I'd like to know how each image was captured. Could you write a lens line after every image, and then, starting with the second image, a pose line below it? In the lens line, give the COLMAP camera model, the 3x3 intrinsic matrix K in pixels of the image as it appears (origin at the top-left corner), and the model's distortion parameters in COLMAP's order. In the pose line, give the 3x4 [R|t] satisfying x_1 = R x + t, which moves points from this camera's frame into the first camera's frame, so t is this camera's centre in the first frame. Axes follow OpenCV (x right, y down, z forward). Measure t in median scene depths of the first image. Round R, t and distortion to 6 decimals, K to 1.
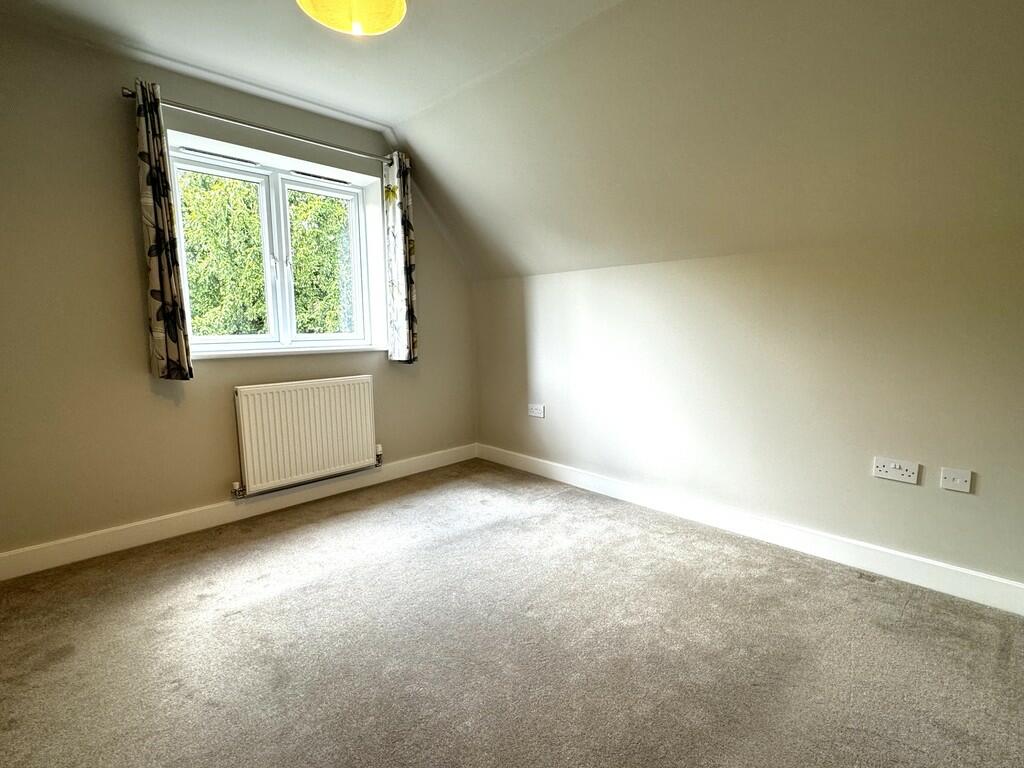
lens RADIAL K [[485.0, 0, 512.0], [0, 485.0, 384.0], [0, 0, 1]] dist [-0.000201, 0.000189]
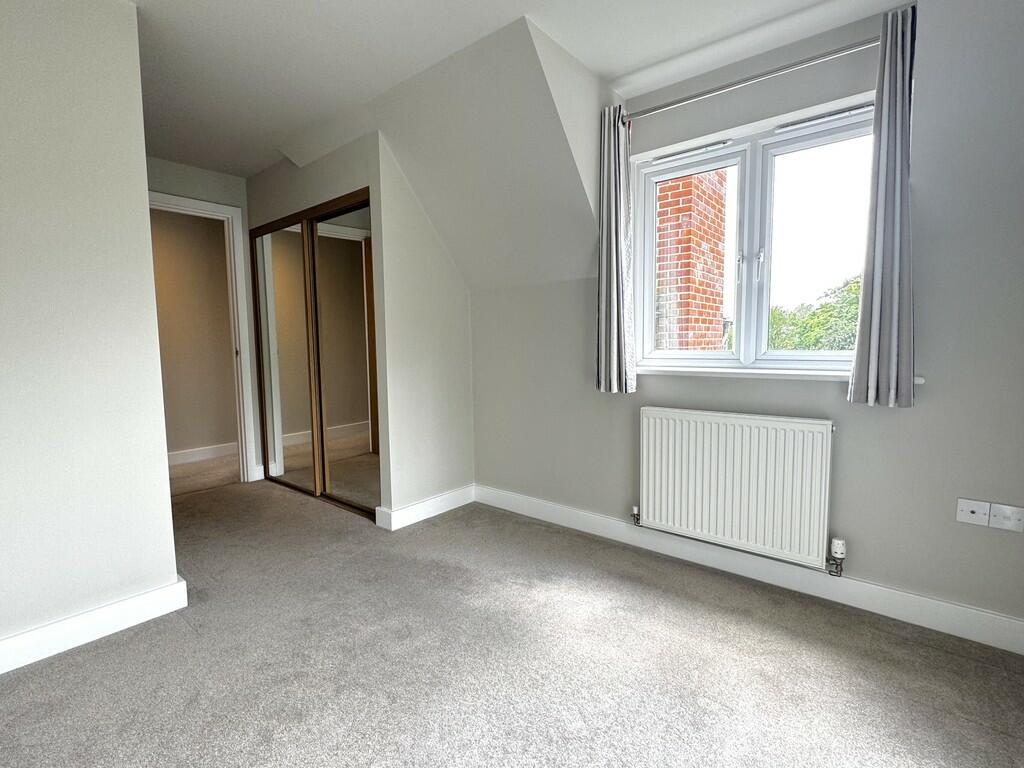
lens RADIAL K [[485.0, 0, 512.0], [0, 485.0, 384.0], [0, 0, 1]] dist [-0.000201, 0.000189]
pose [[0.090311, 0.088145, -0.992005, 0.298329], [-0.124649, 0.989243, 0.076551, -0.067948], [0.988082, 0.116739, 0.100327, 0.623526]]
